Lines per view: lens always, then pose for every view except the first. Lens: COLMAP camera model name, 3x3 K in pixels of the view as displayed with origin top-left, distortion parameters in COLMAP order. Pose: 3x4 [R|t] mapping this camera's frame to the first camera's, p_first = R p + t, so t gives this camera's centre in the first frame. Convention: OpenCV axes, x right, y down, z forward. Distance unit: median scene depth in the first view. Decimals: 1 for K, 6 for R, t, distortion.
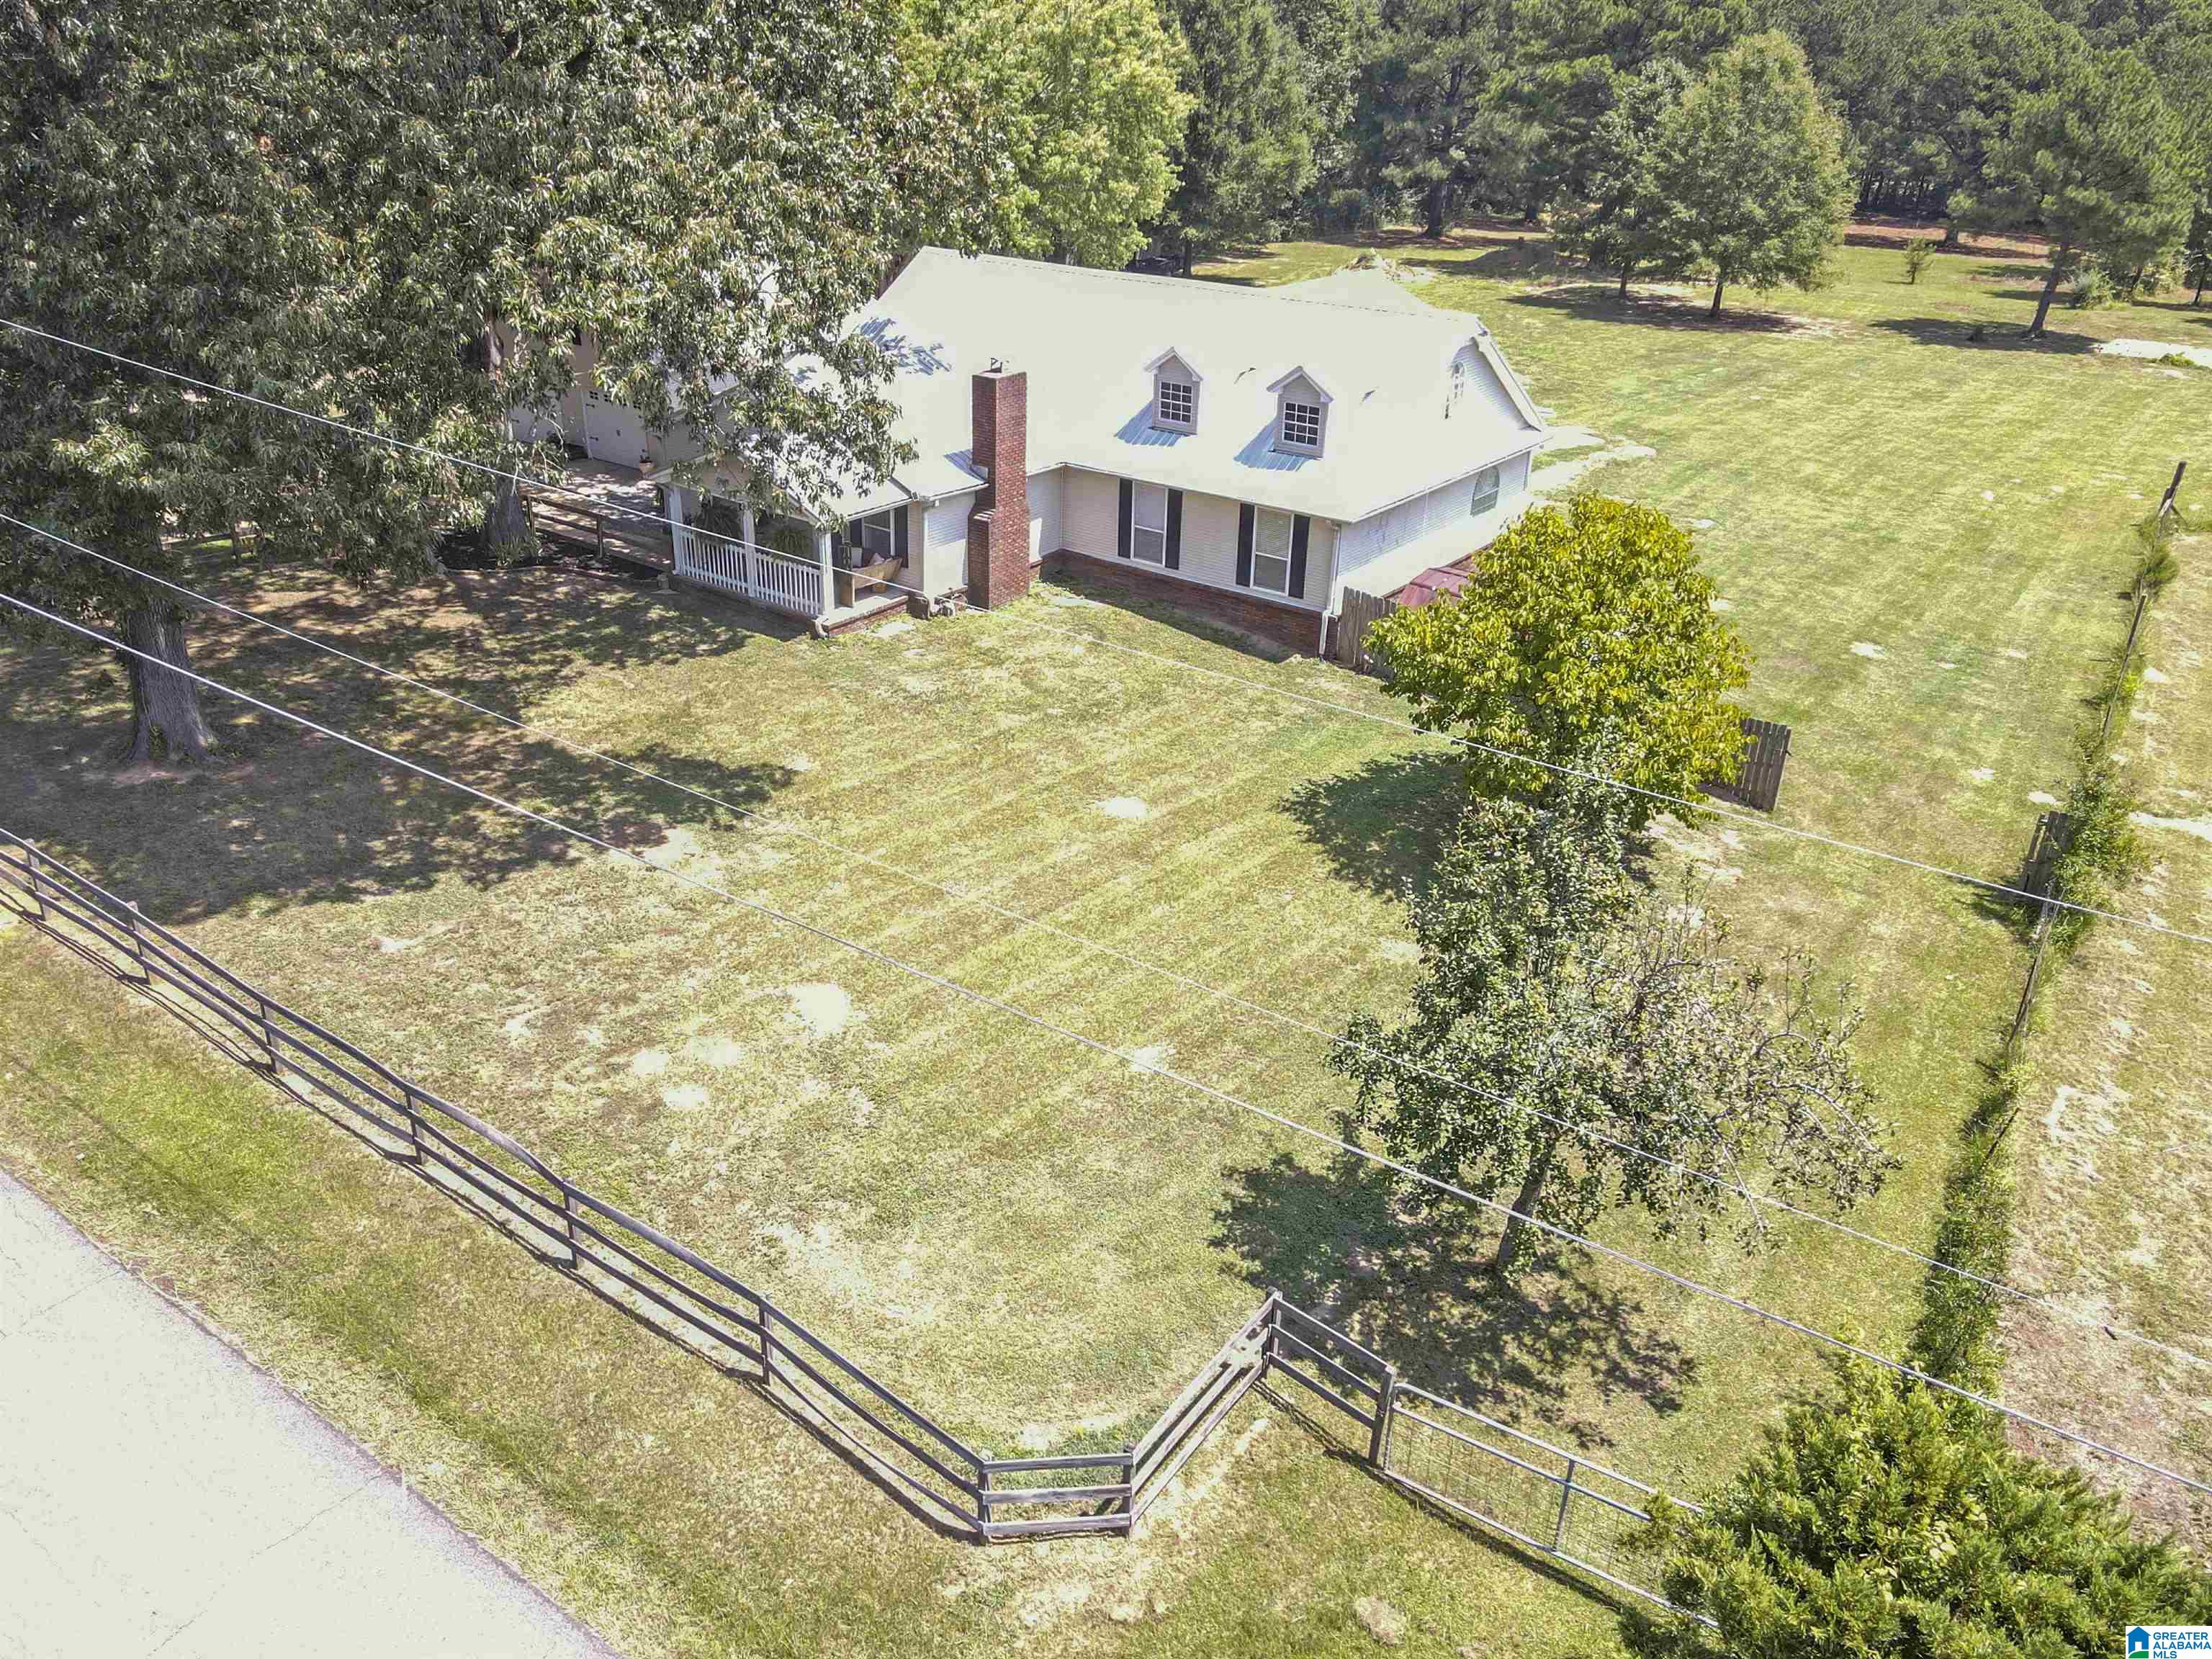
lens RADIAL K [[1657.9, 0, 1105.3], [0, 1657.9, 765.8], [0, 0, 1]] dist [0.018985, 0.001103]
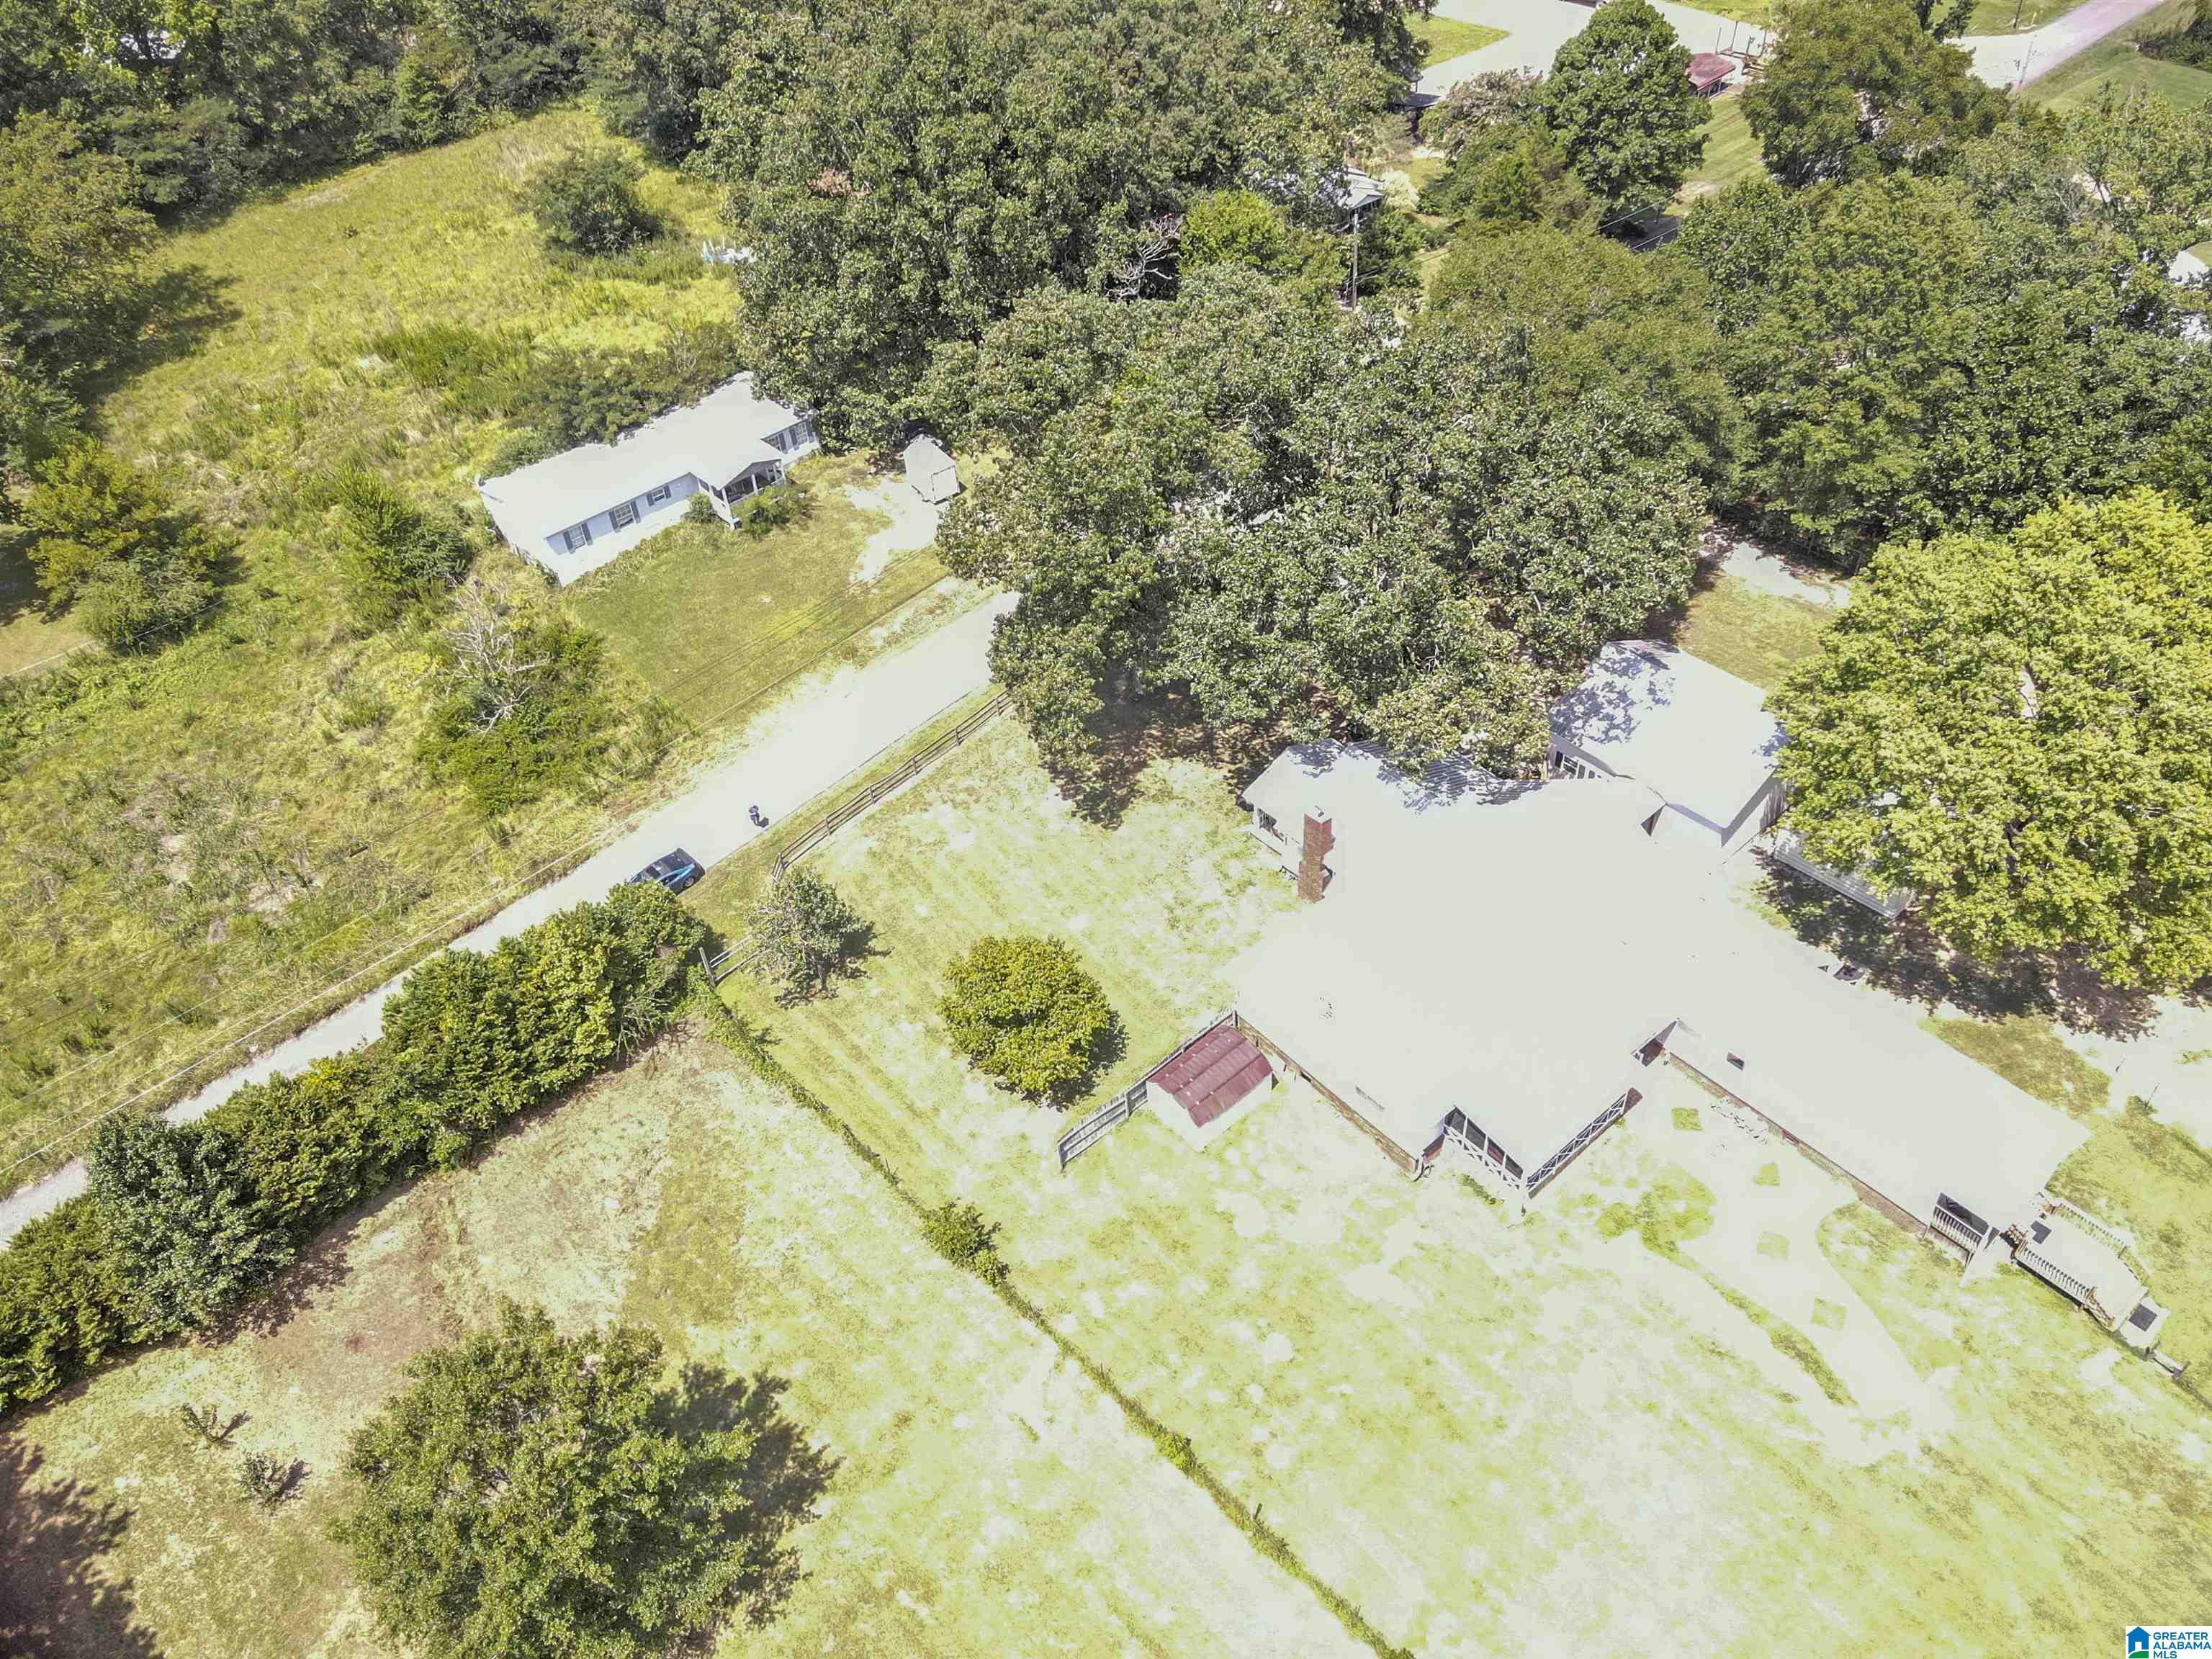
lens RADIAL K [[1657.9, 0, 1105.3], [0, 1657.9, 765.8], [0, 0, 1]] dist [0.018985, 0.001103]
pose [[-0.232144, 0.631141, -0.740115, 0.587724], [-0.336244, 0.661921, 0.669926, -0.628041], [0.912715, 0.404379, 0.058557, 0.265367]]
